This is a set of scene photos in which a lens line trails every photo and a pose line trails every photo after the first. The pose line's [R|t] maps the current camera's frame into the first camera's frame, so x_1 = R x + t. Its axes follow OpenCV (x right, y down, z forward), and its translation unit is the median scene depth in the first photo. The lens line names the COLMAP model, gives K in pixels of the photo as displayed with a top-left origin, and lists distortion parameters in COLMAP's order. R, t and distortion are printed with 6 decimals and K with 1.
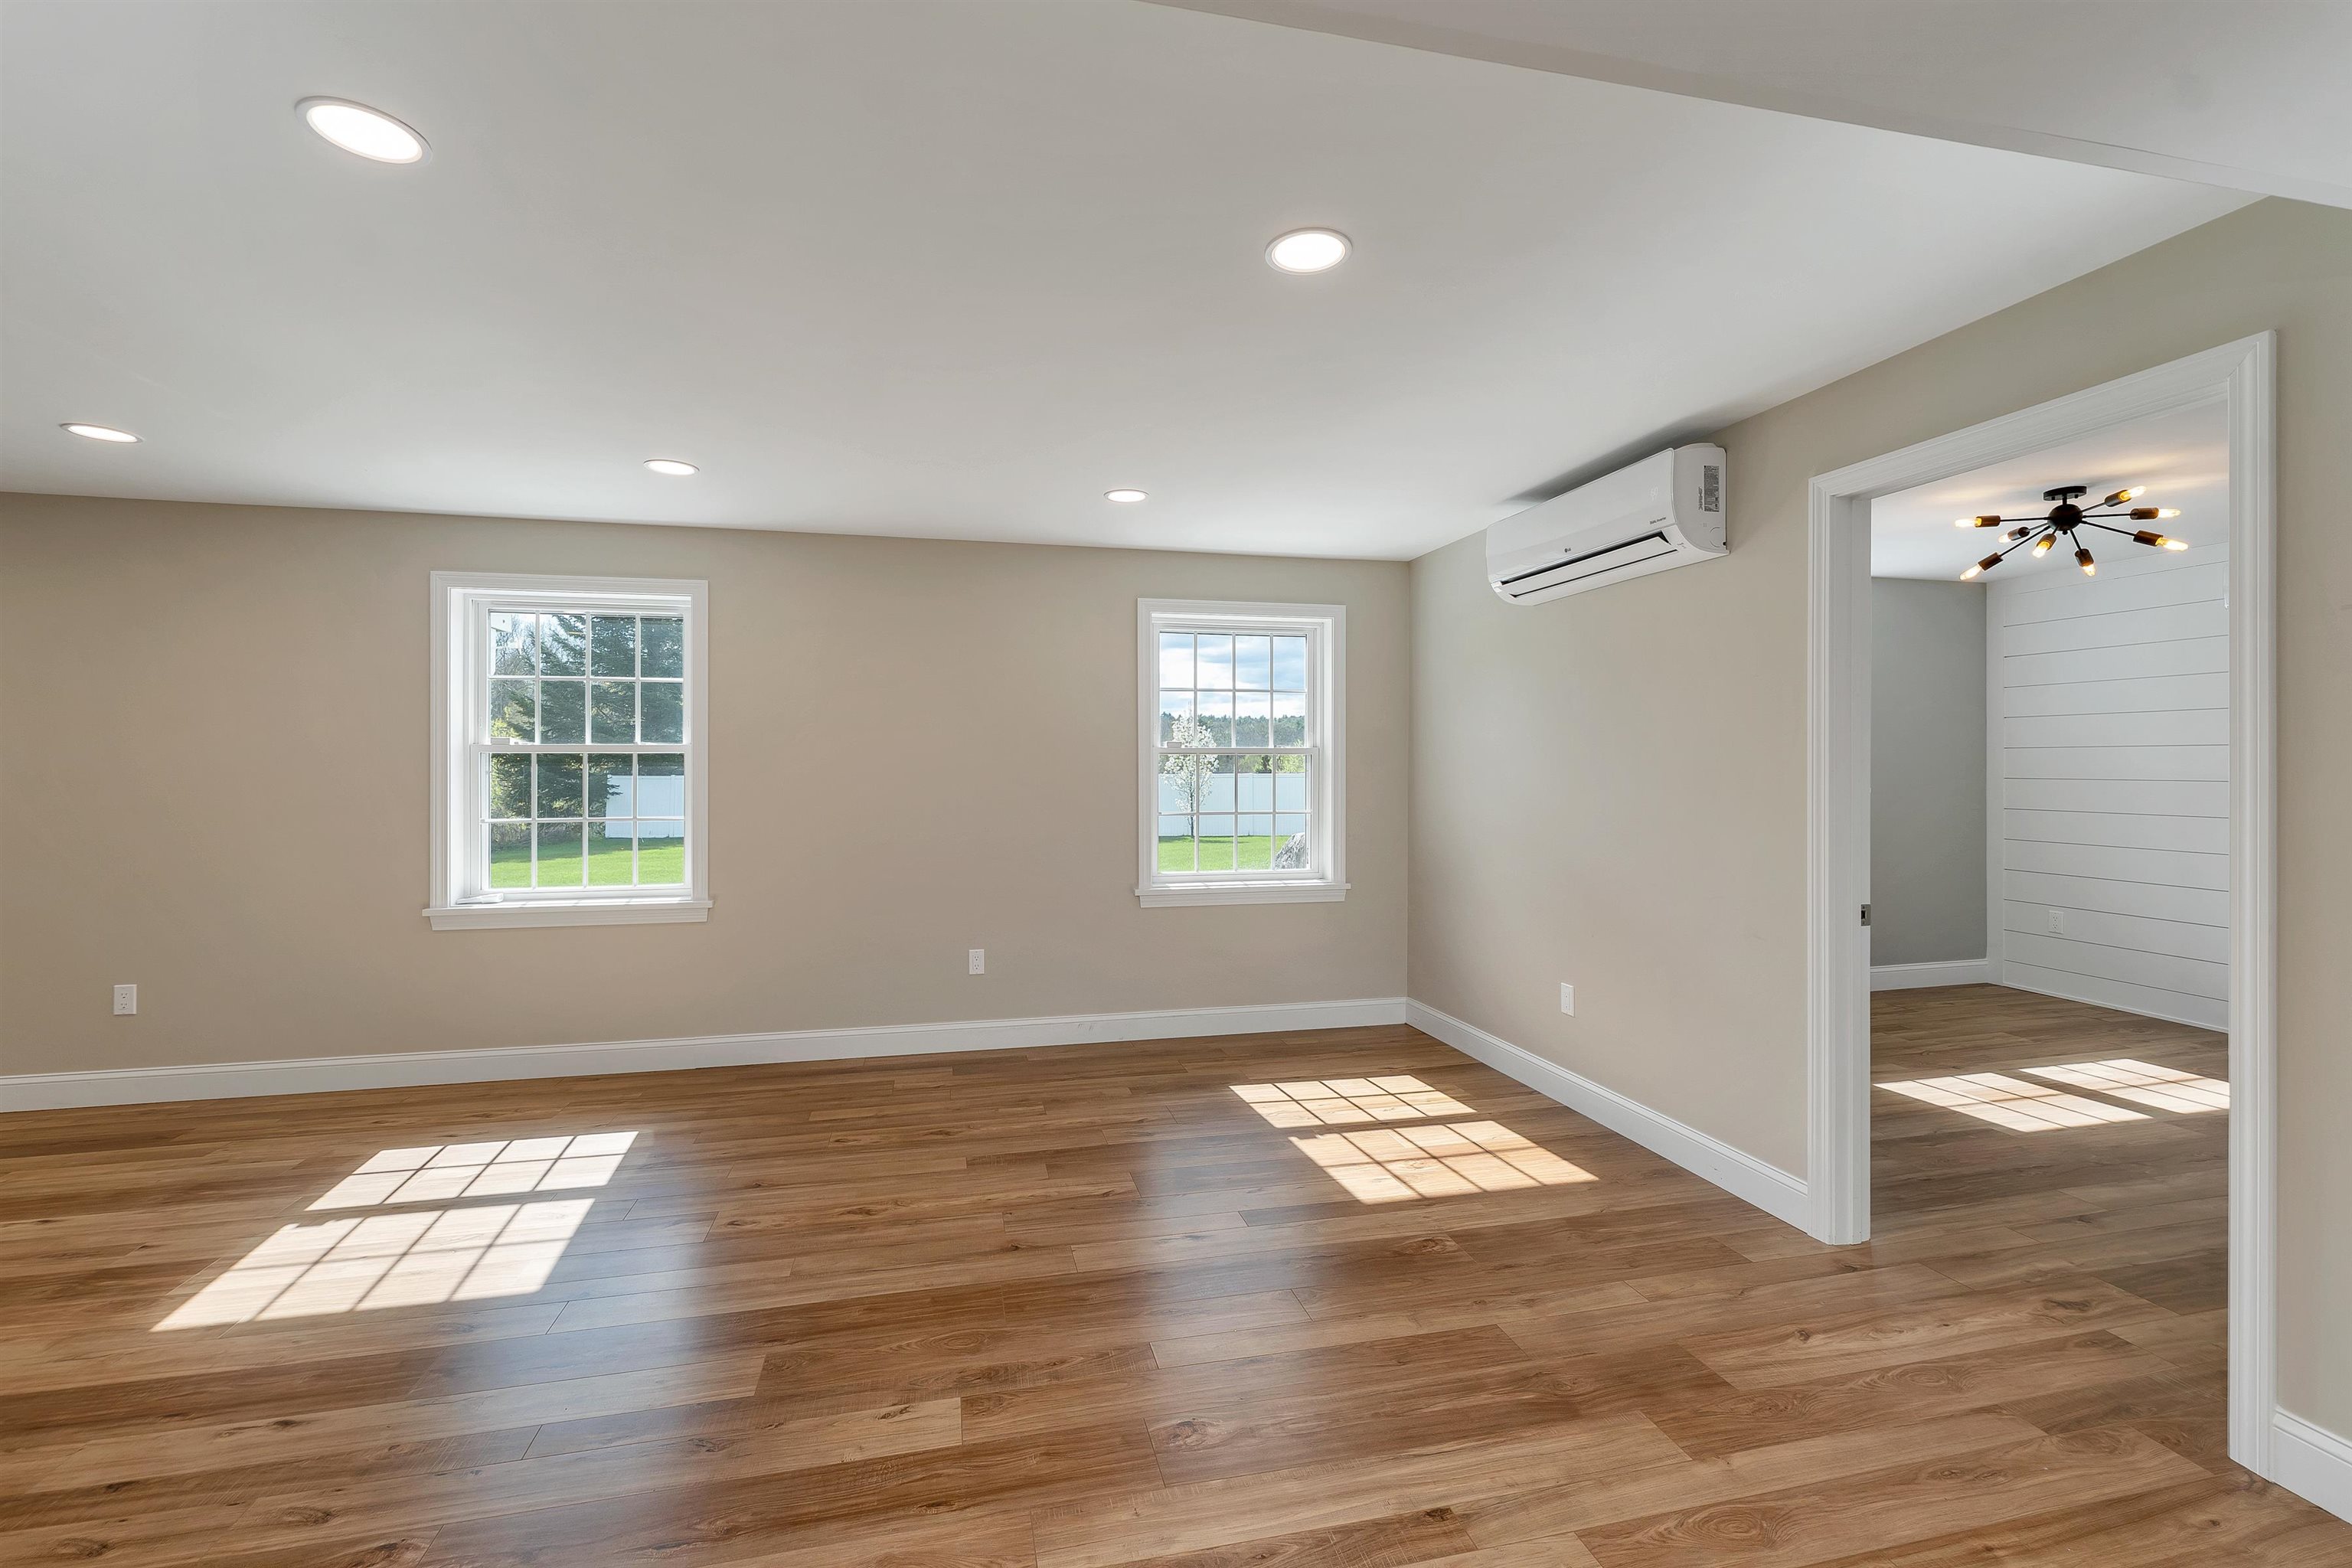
lens RADIAL K [[989.2, 0, 1183.6], [0, 989.2, 780.2], [0, 0, 1]] dist [-0.000077, -0.000069]
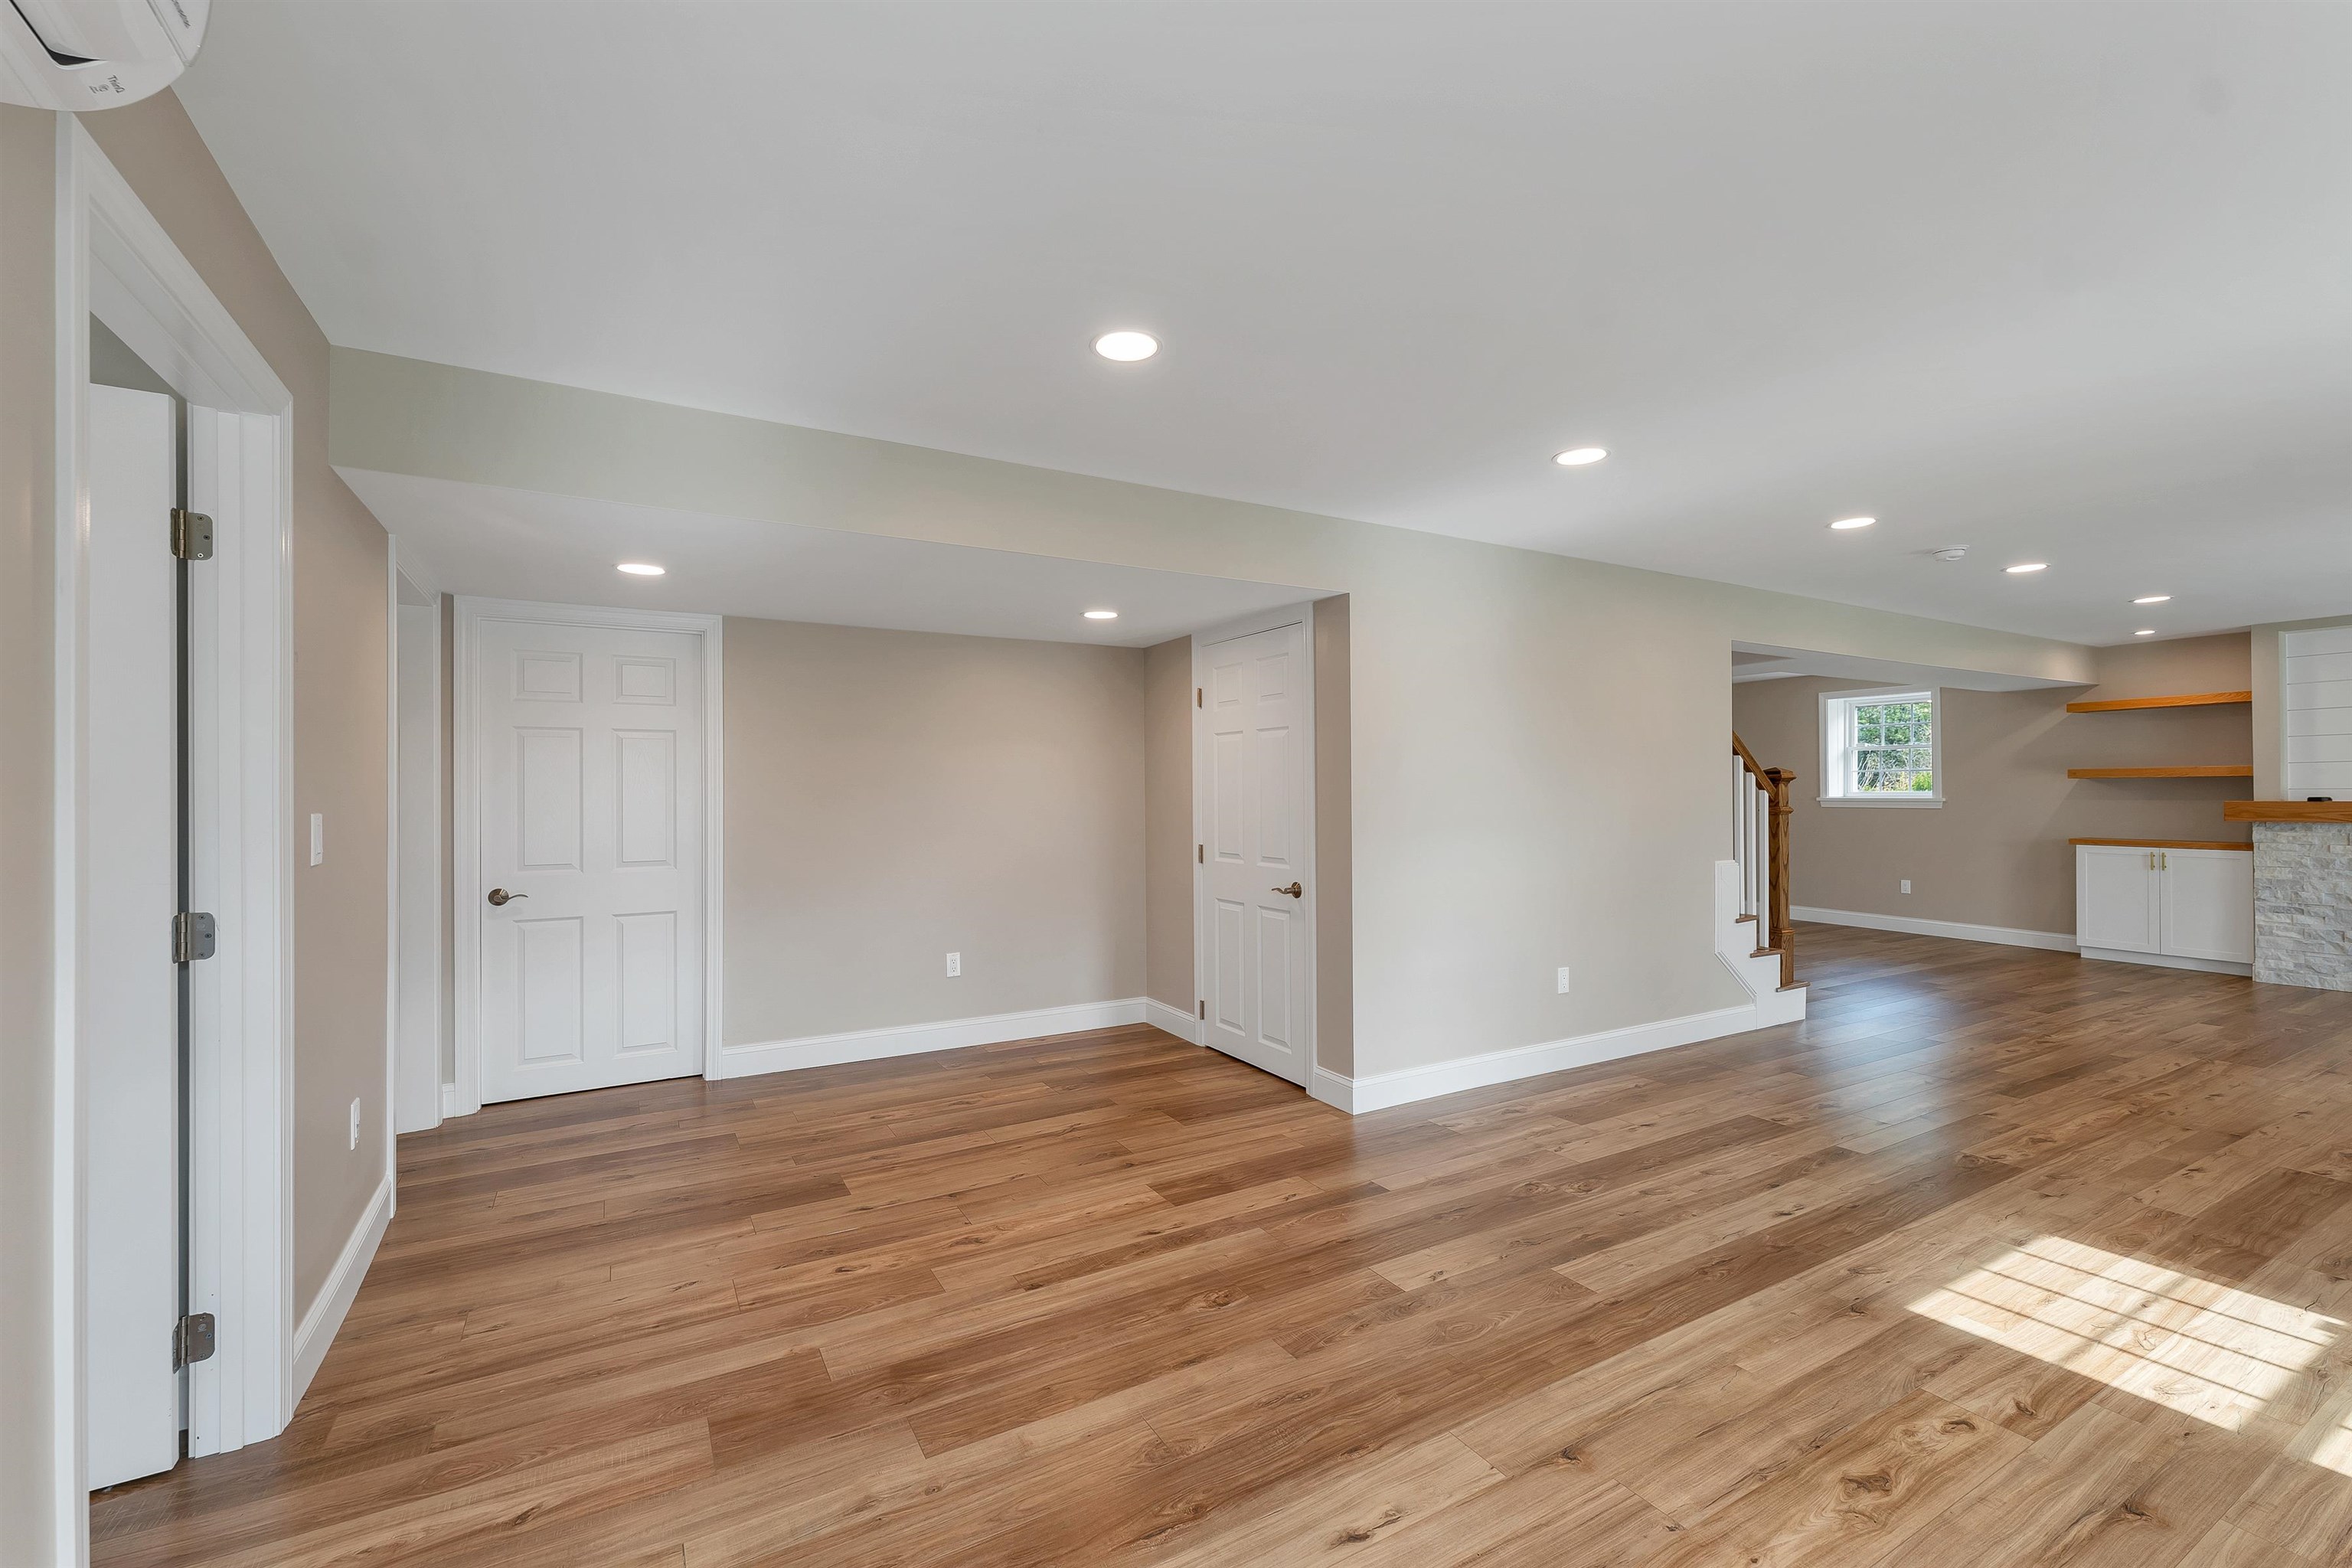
lens RADIAL K [[999.5, 0, 1176.0], [0, 999.5, 784.0], [0, 0, 1]] dist [0.003159, 0.000509]
pose [[-0.962333, 0.001842, -0.271867, 0.374809], [-0.000982, 0.999947, 0.010249, -0.022121], [0.271871, 0.010130, -0.962280, 2.034344]]
